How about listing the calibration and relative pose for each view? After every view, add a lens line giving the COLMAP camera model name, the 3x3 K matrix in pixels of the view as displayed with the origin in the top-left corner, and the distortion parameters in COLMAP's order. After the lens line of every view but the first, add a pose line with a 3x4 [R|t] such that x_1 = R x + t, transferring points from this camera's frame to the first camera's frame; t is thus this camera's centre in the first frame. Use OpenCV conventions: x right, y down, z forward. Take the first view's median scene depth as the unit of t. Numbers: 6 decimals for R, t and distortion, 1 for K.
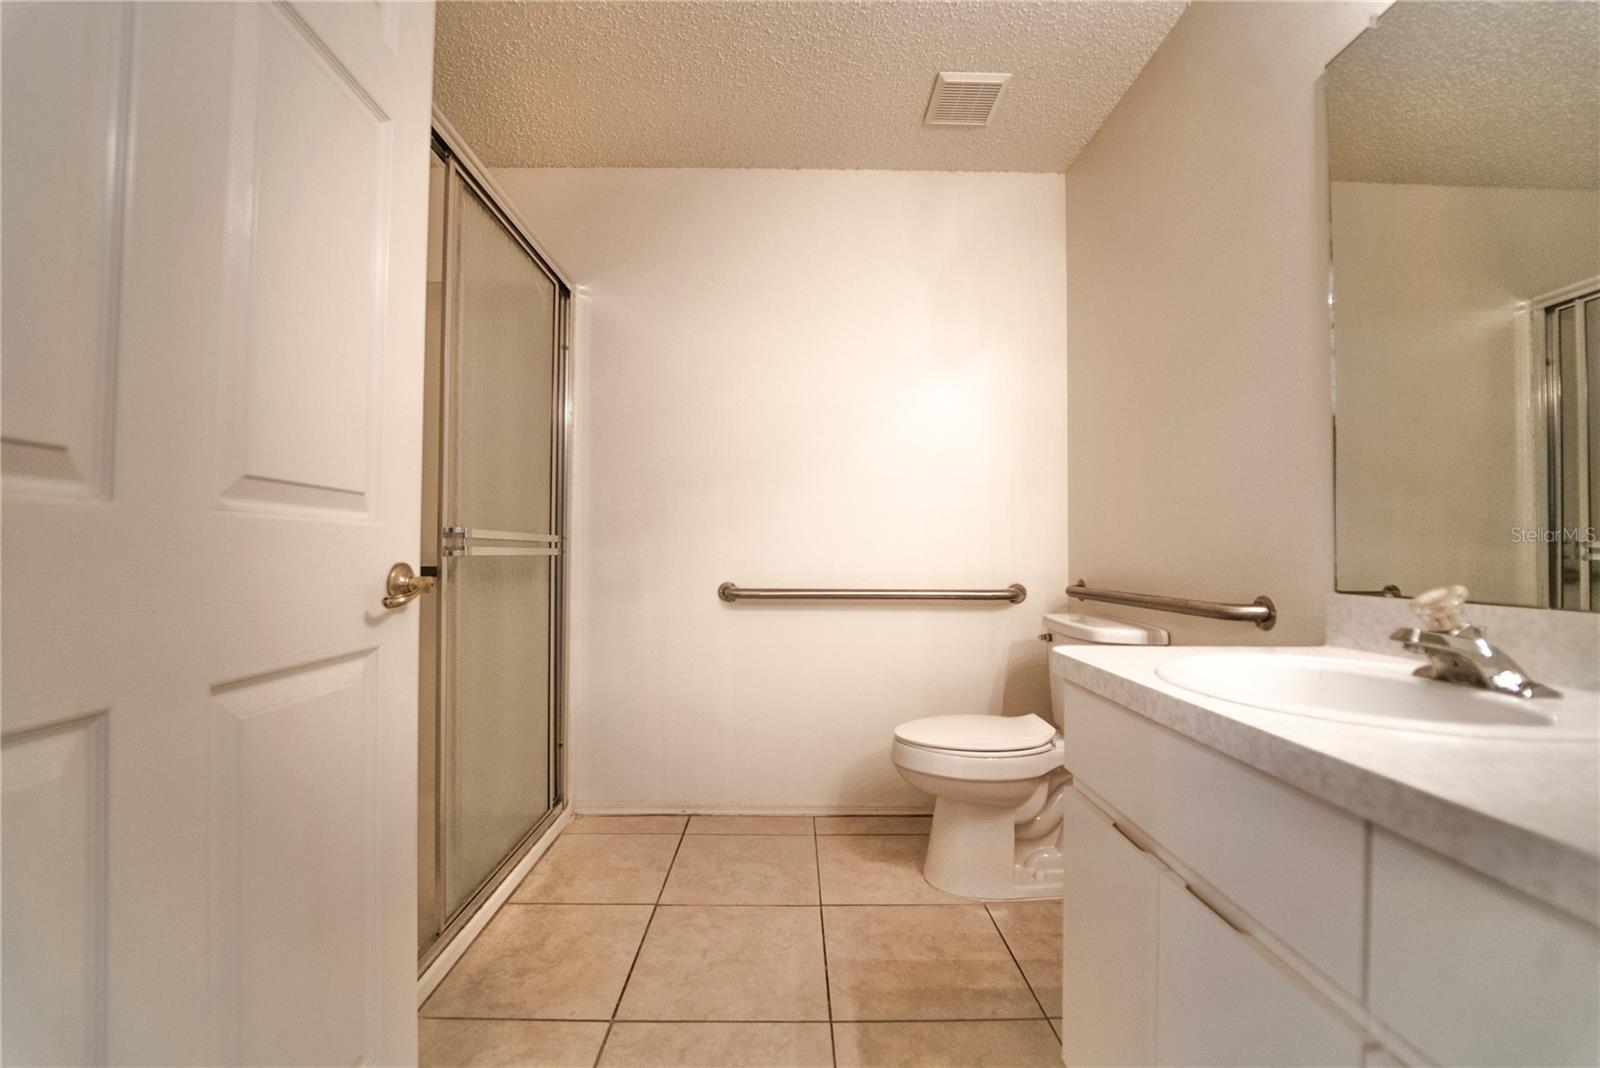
lens RADIAL K [[656.7, 0, 797.9], [0, 656.7, 540.9], [0, 0, 1]] dist [-0.023579, 0.000477]
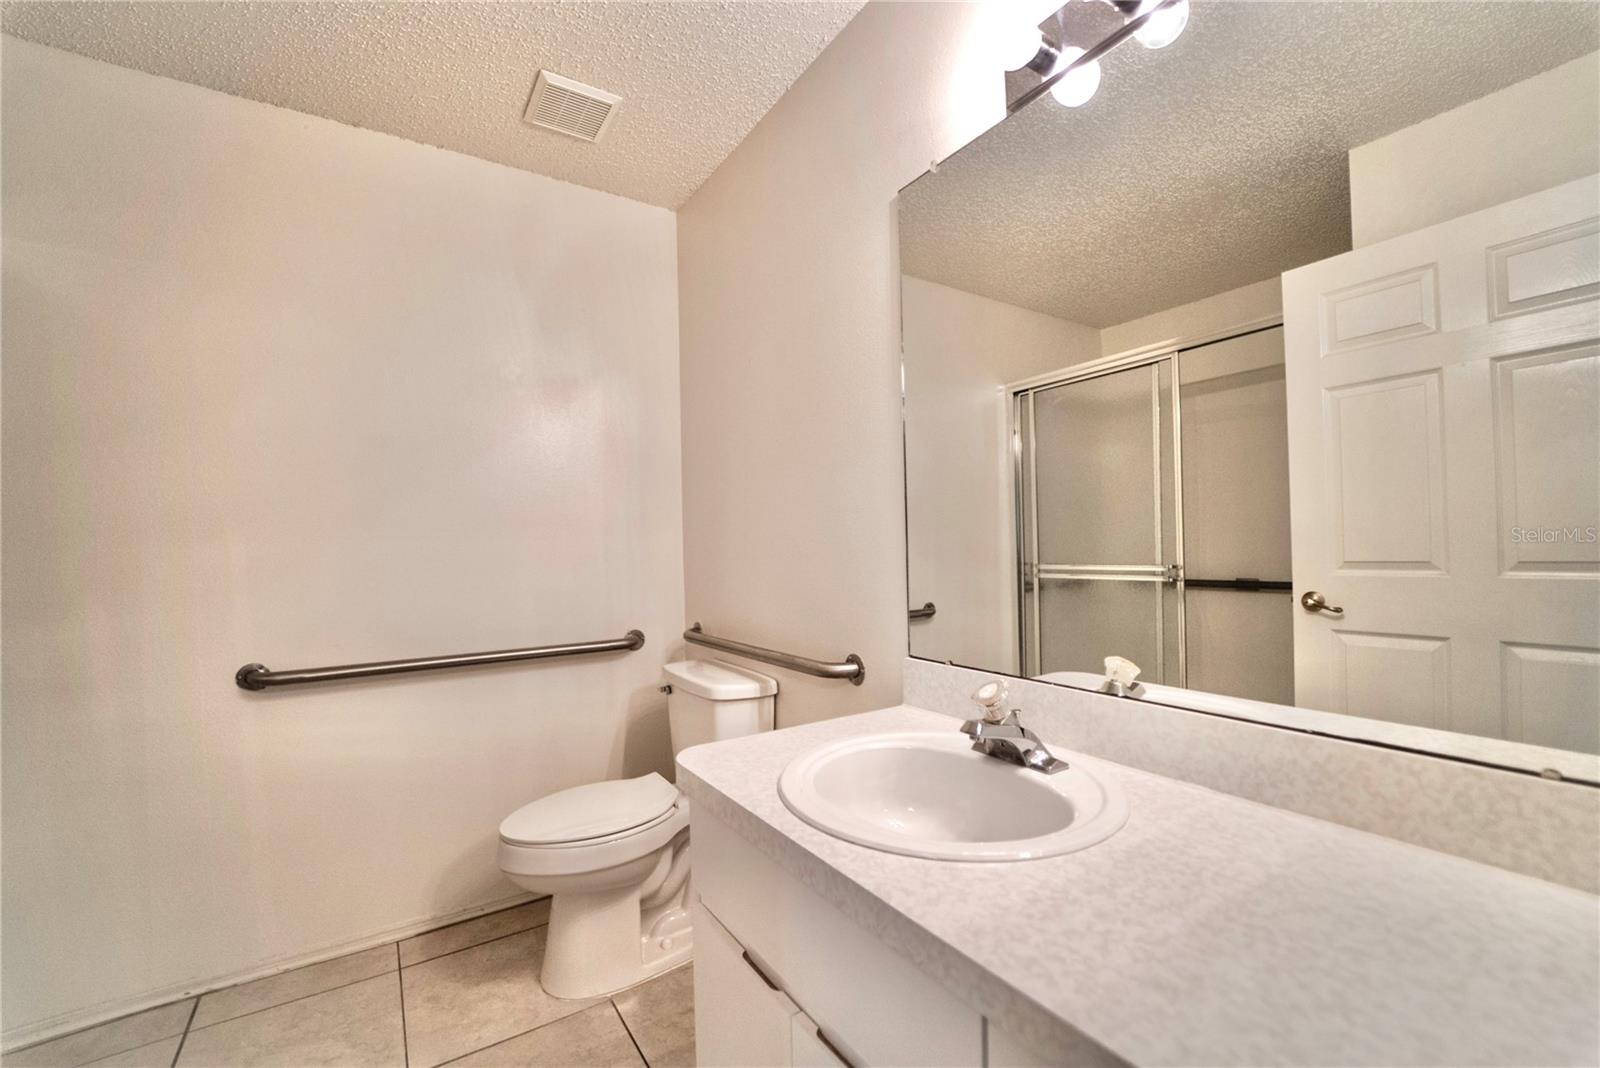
lens RADIAL K [[656.7, 0, 797.9], [0, 656.7, 540.9], [0, 0, 1]] dist [-0.023579, 0.000477]
pose [[0.842731, -0.020743, 0.537935, 0.027518], [0.019143, 0.999780, 0.008563, -0.085178], [-0.537994, 0.003081, 0.842943, 0.077105]]
